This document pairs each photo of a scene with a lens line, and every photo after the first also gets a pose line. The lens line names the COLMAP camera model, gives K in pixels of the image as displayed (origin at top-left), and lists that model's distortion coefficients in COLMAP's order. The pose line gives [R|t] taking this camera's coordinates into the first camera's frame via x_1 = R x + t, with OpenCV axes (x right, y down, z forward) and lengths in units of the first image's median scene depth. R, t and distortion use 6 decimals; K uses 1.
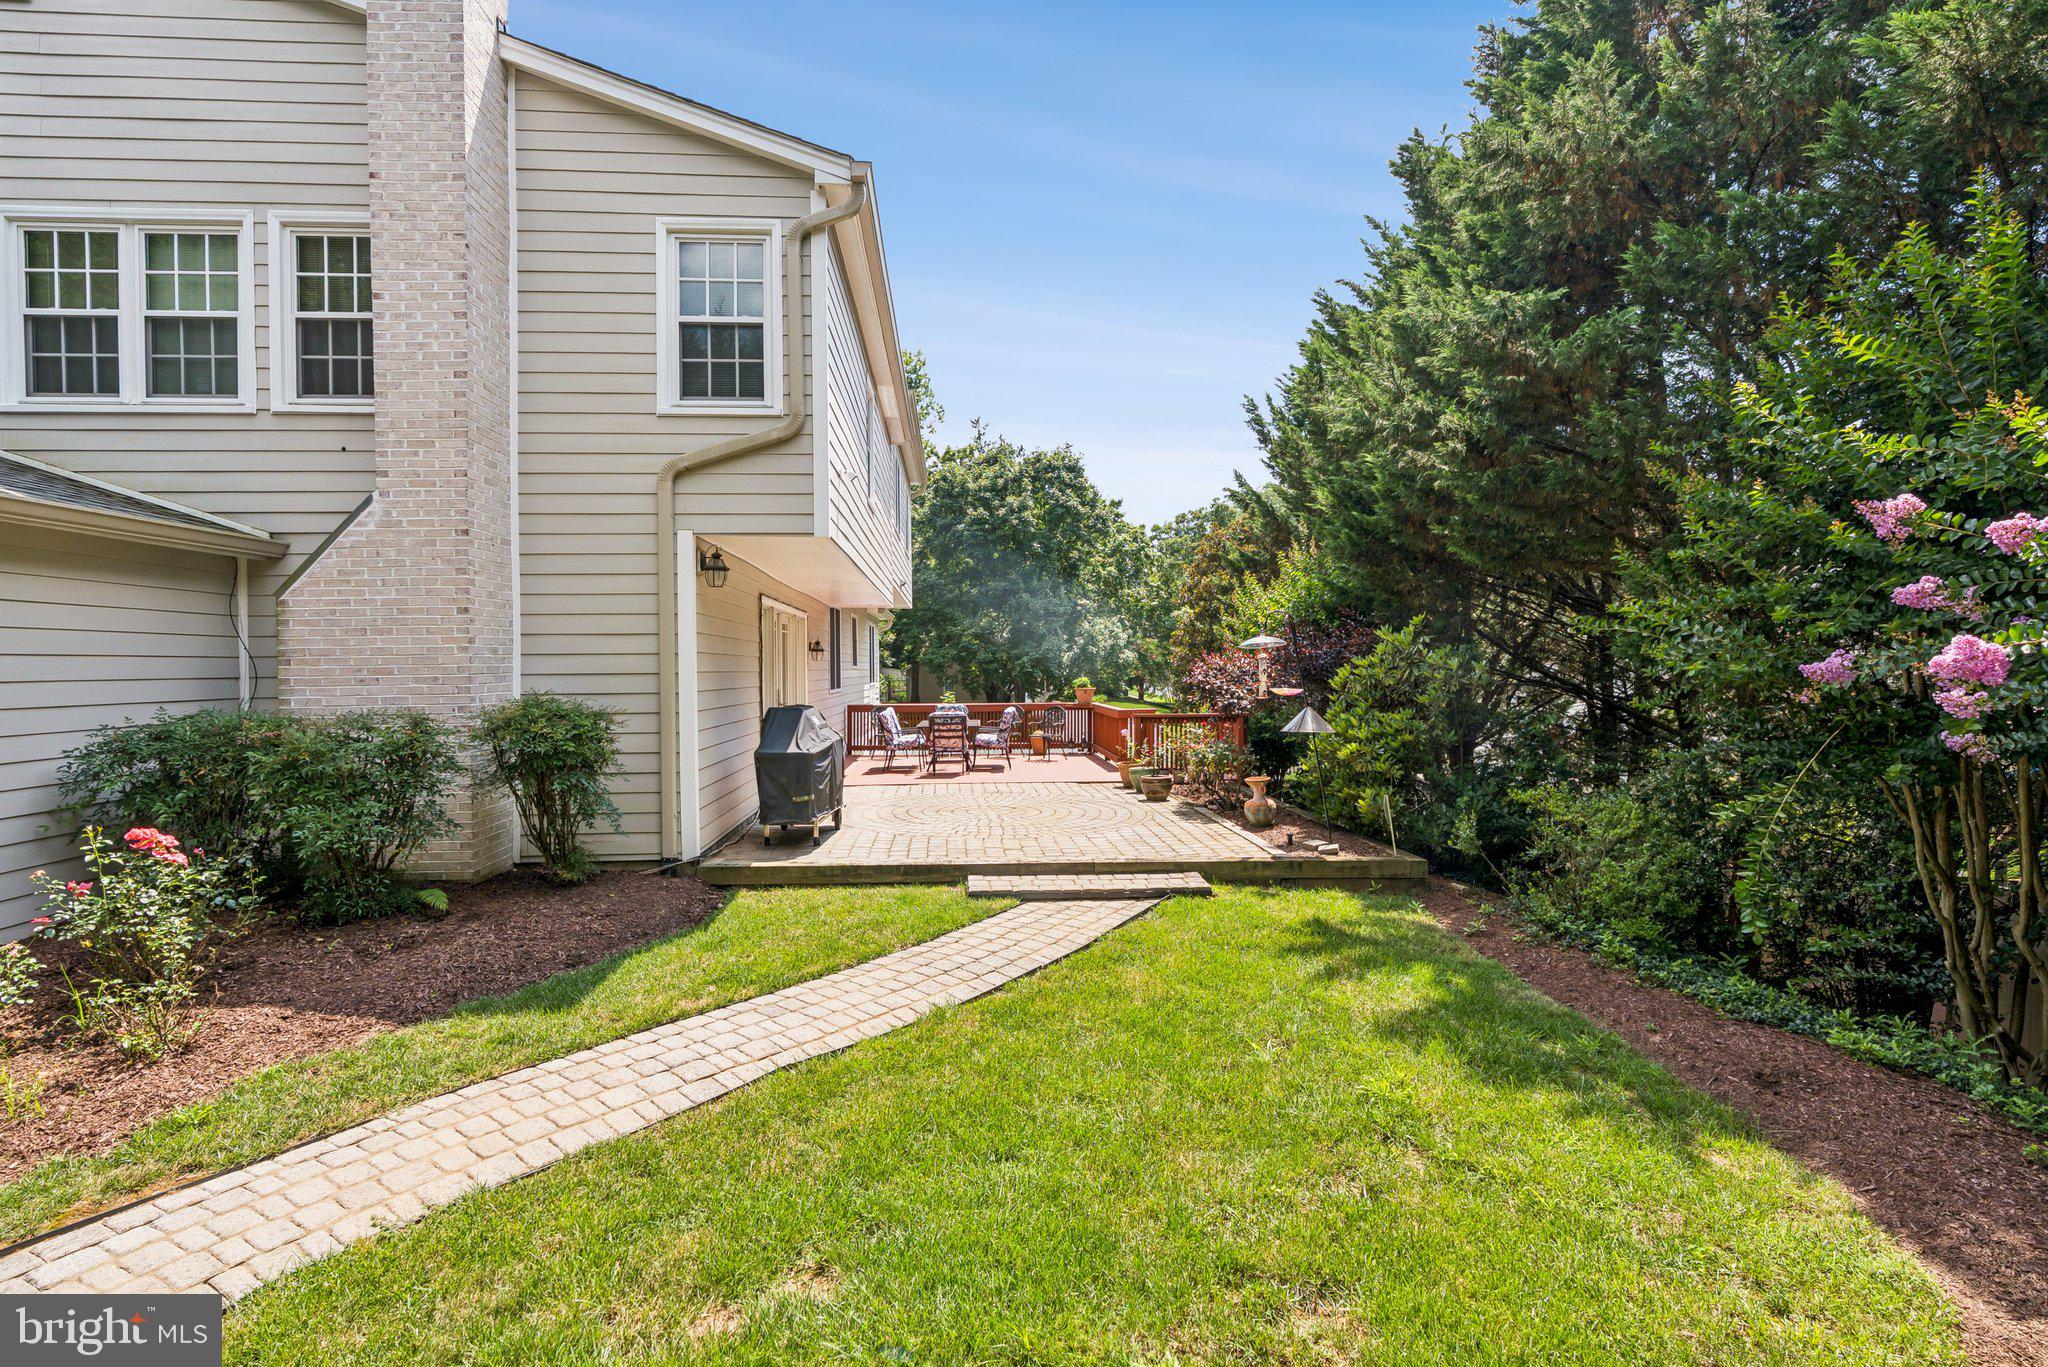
lens RADIAL K [[951.2, 0, 1024.0], [0, 951.2, 683.5], [0, 0, 1]] dist [-0.008385, 0.000795]
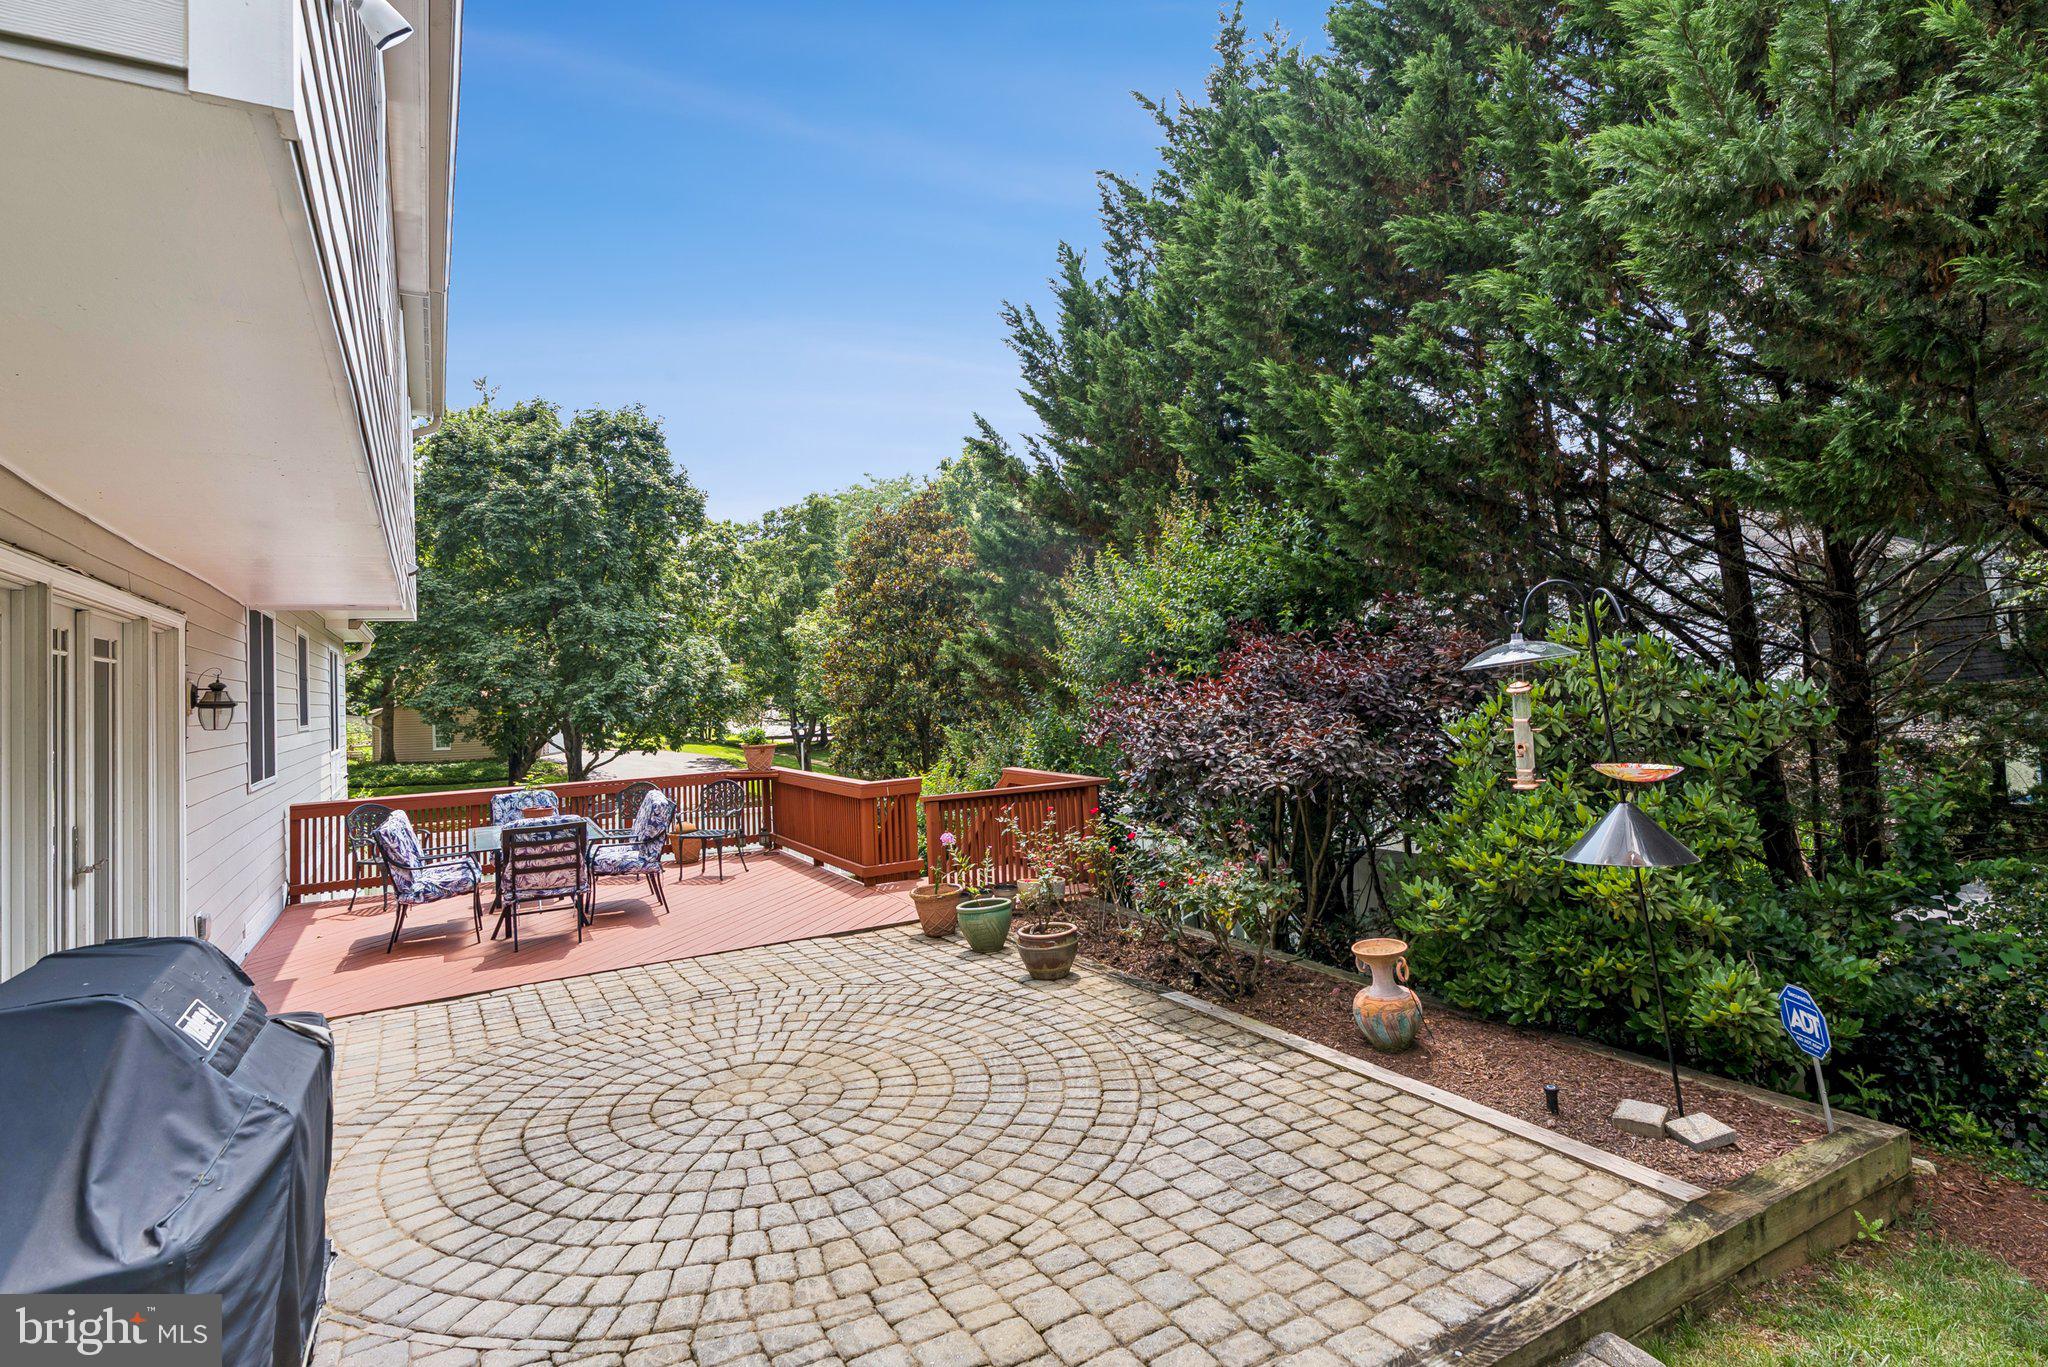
lens RADIAL K [[1033.2, 0, 1038.9], [0, 1033.2, 636.9], [0, 0, 1]] dist [-0.004875, -0.000218]
pose [[0.895988, -0.014217, 0.443850, -0.169065], [0.046112, 0.997063, -0.061148, -0.036724], [-0.441677, 0.075254, 0.894012, 0.782903]]
